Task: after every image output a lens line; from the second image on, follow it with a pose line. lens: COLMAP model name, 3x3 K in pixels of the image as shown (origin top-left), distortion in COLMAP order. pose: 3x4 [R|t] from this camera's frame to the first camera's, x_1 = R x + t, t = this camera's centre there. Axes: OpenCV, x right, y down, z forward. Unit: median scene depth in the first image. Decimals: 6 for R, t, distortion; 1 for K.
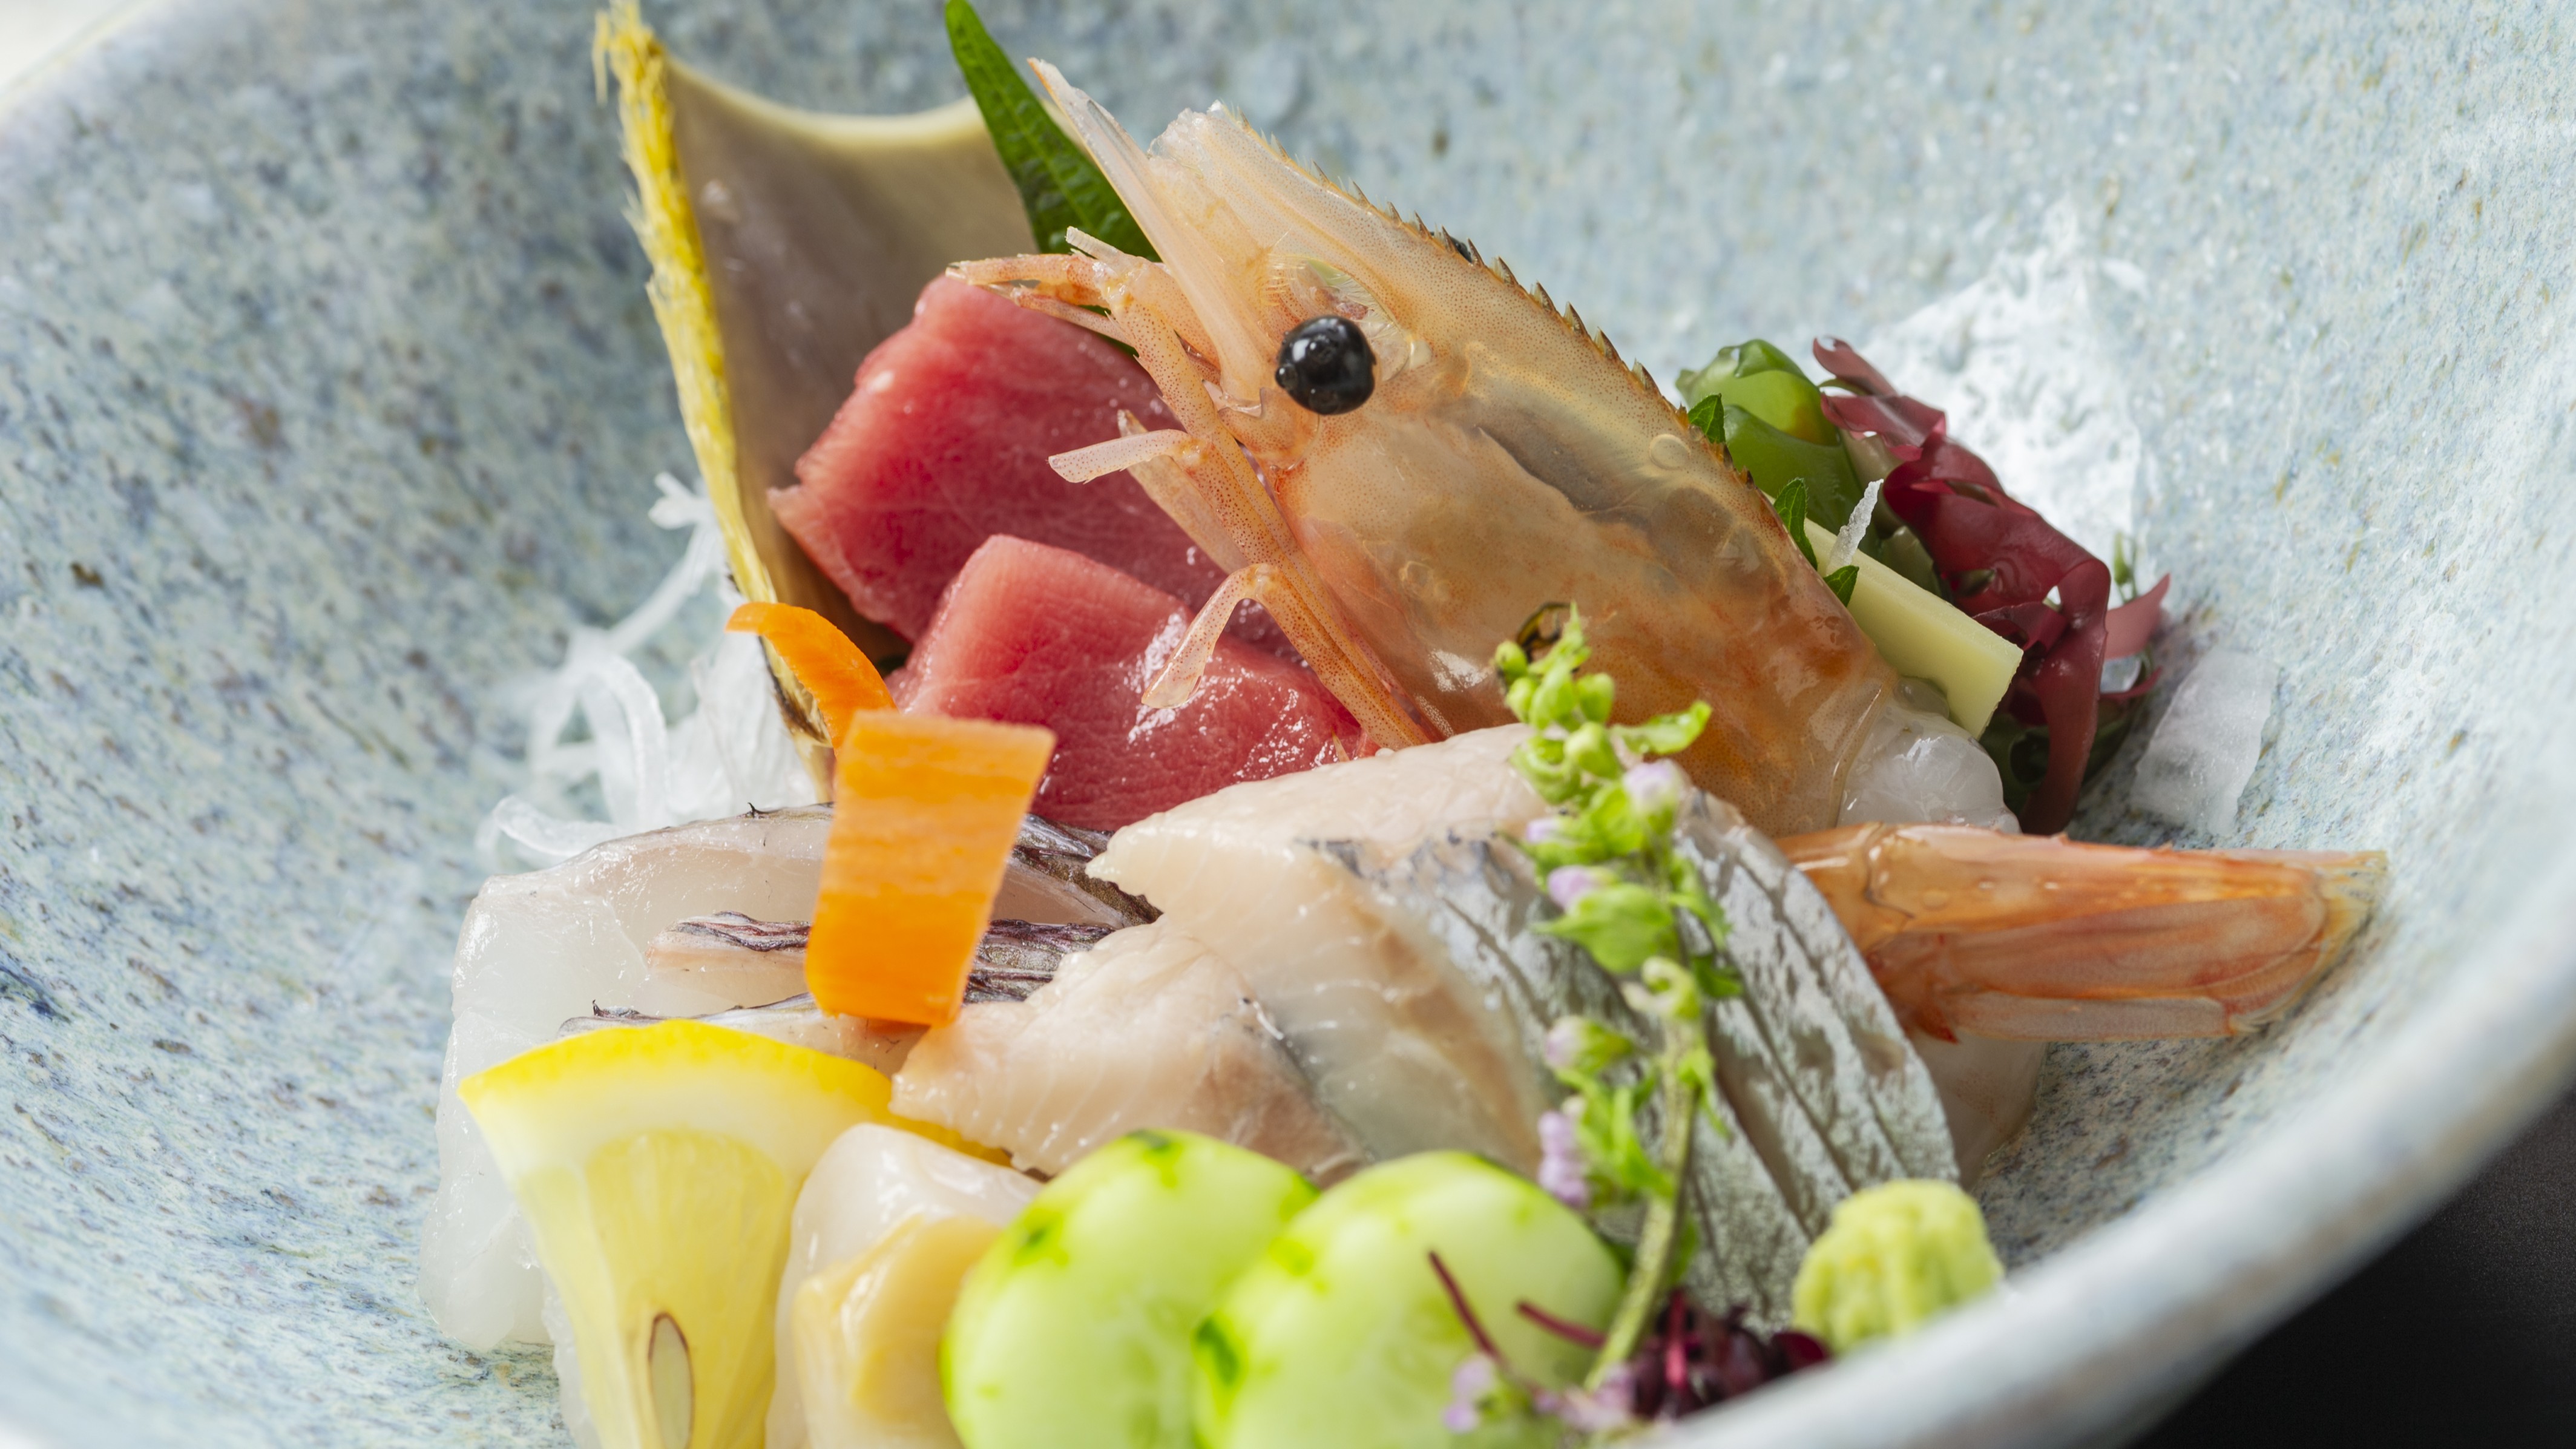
lens RADIAL K [[8761.6, 0, 1288.0], [0, 8761.6, 724.5], [0, 0, 1]] dist [0.023011, -1.494859]
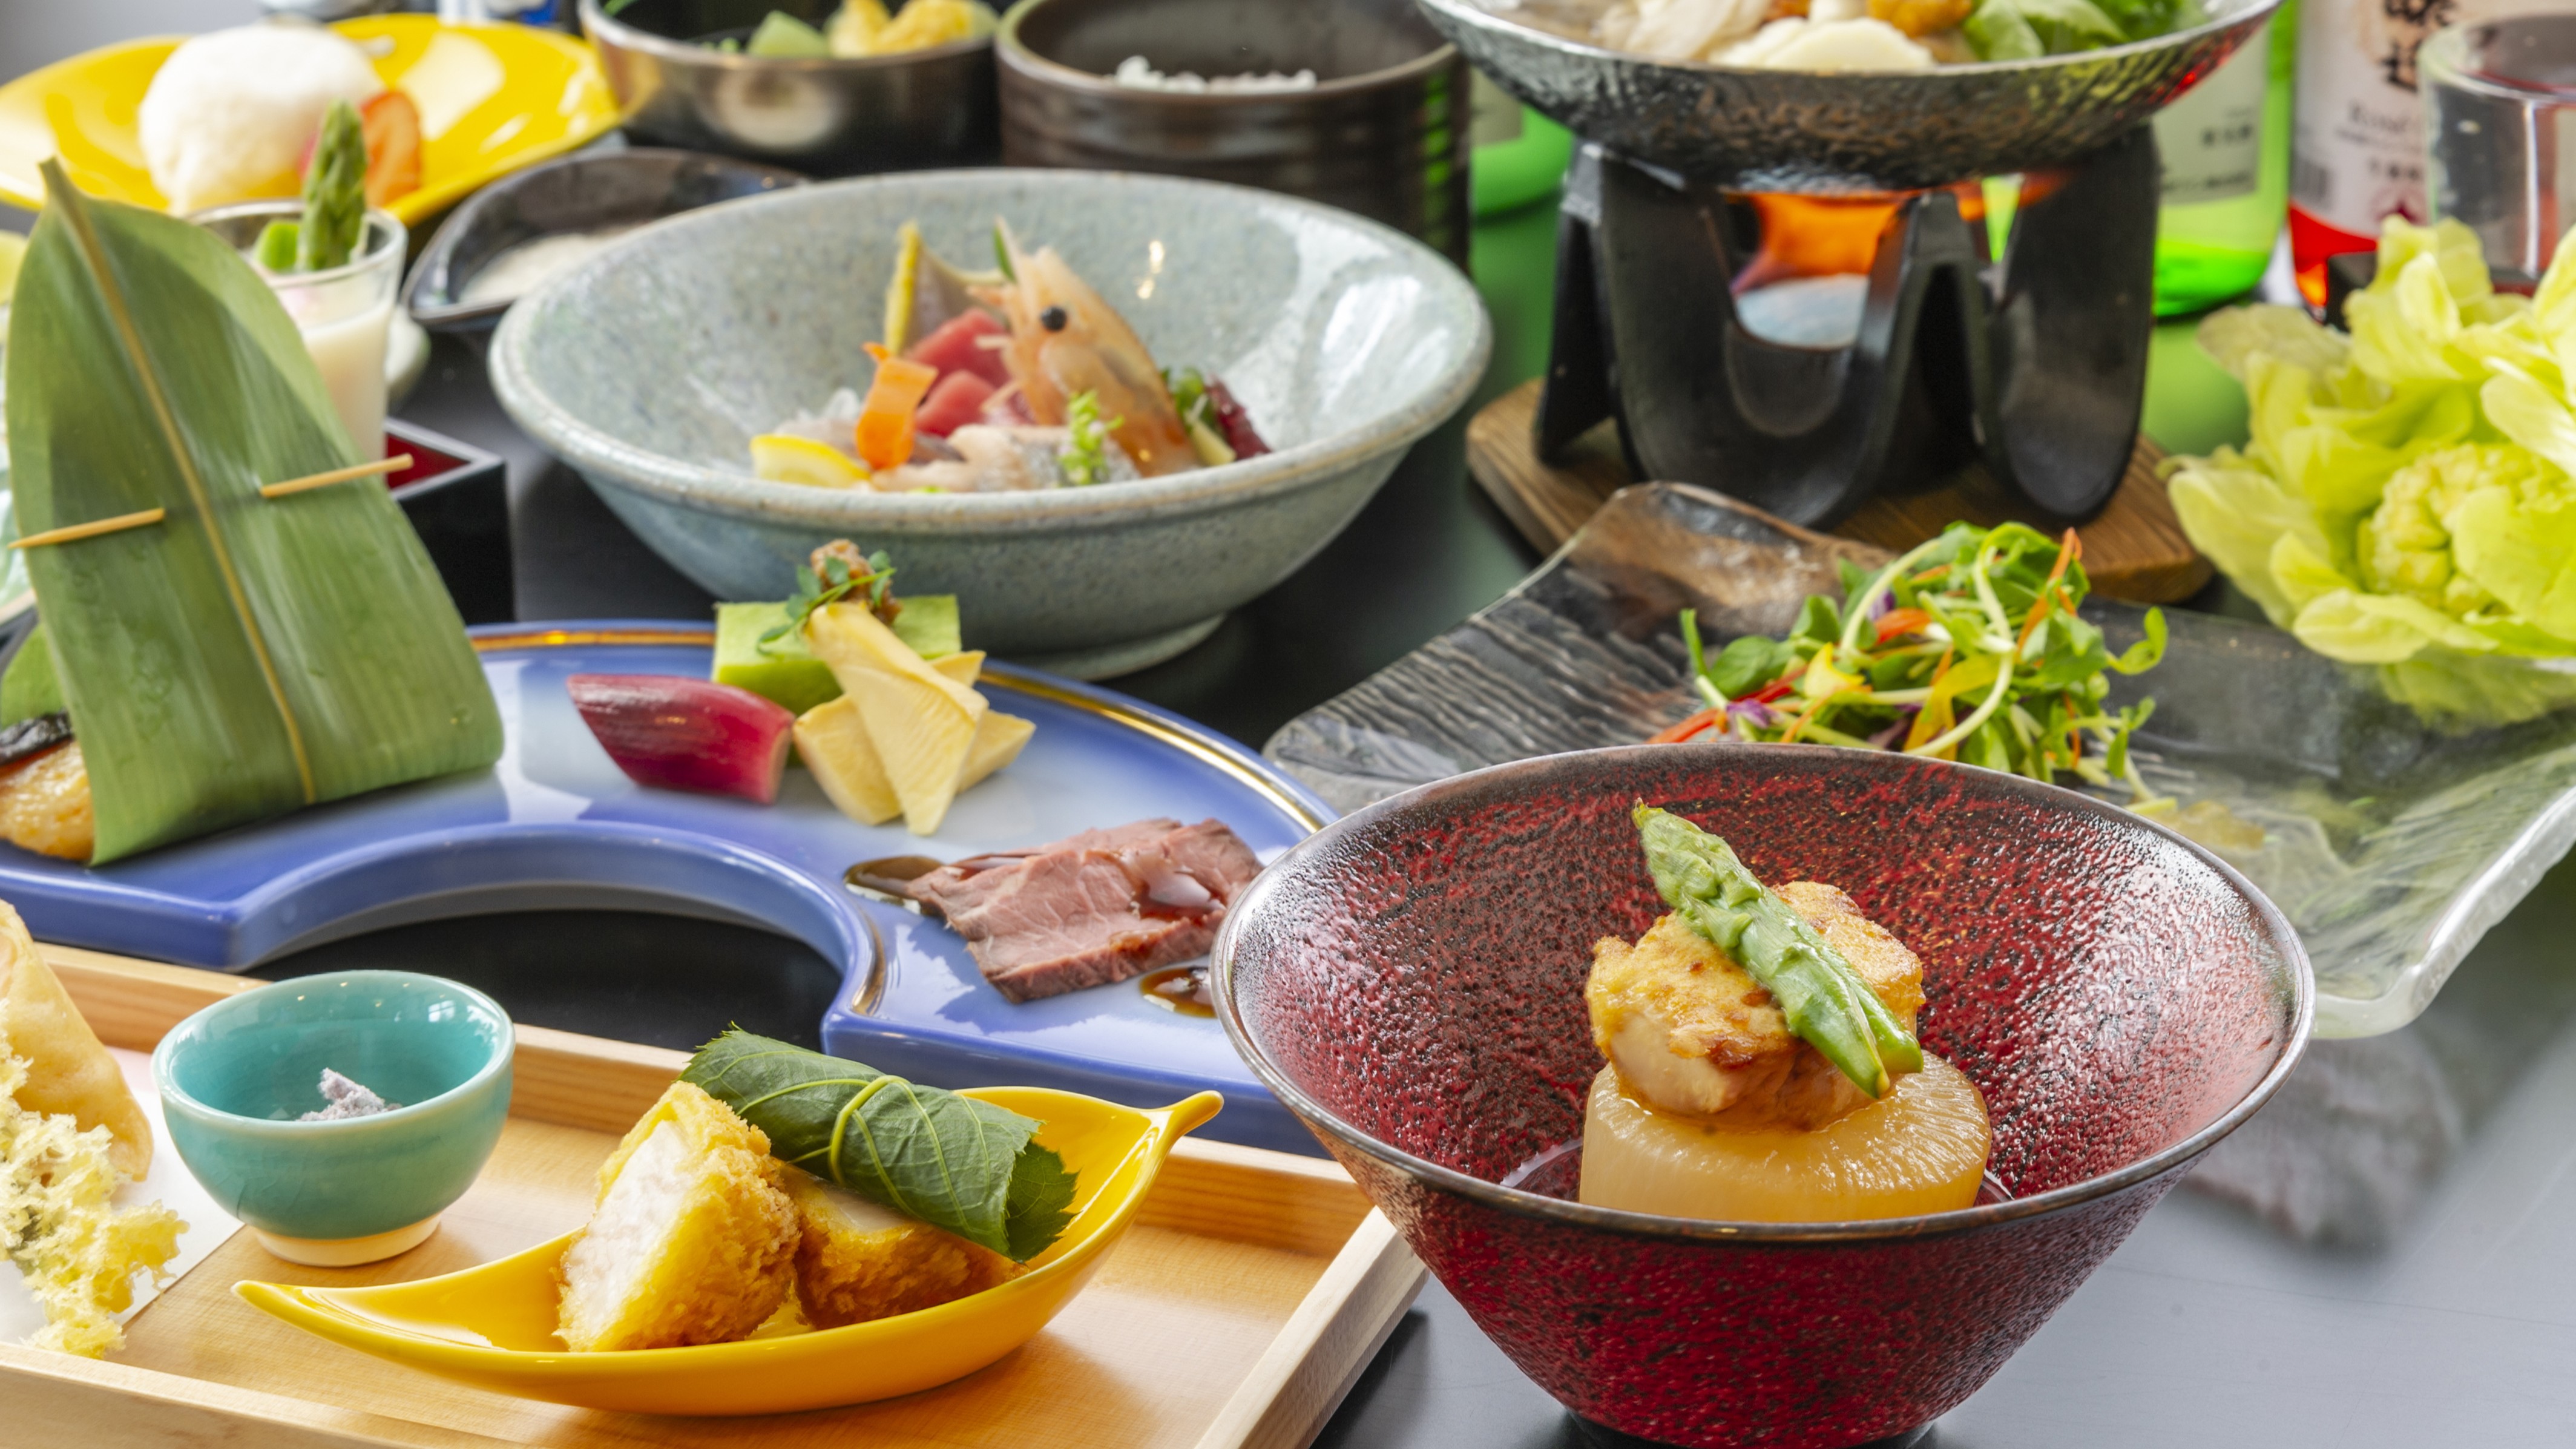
lens RADIAL K [[5512.7, 0, 1288.0], [0, 5512.7, 724.5], [0, 0, 1]] dist [-0.029089, 0.008443]
pose [[0.958508, 0.241695, -0.151147, 0.432842], [-0.267786, 0.945212, -0.186723, 0.460636], [0.097736, 0.219450, 0.970716, -0.989523]]
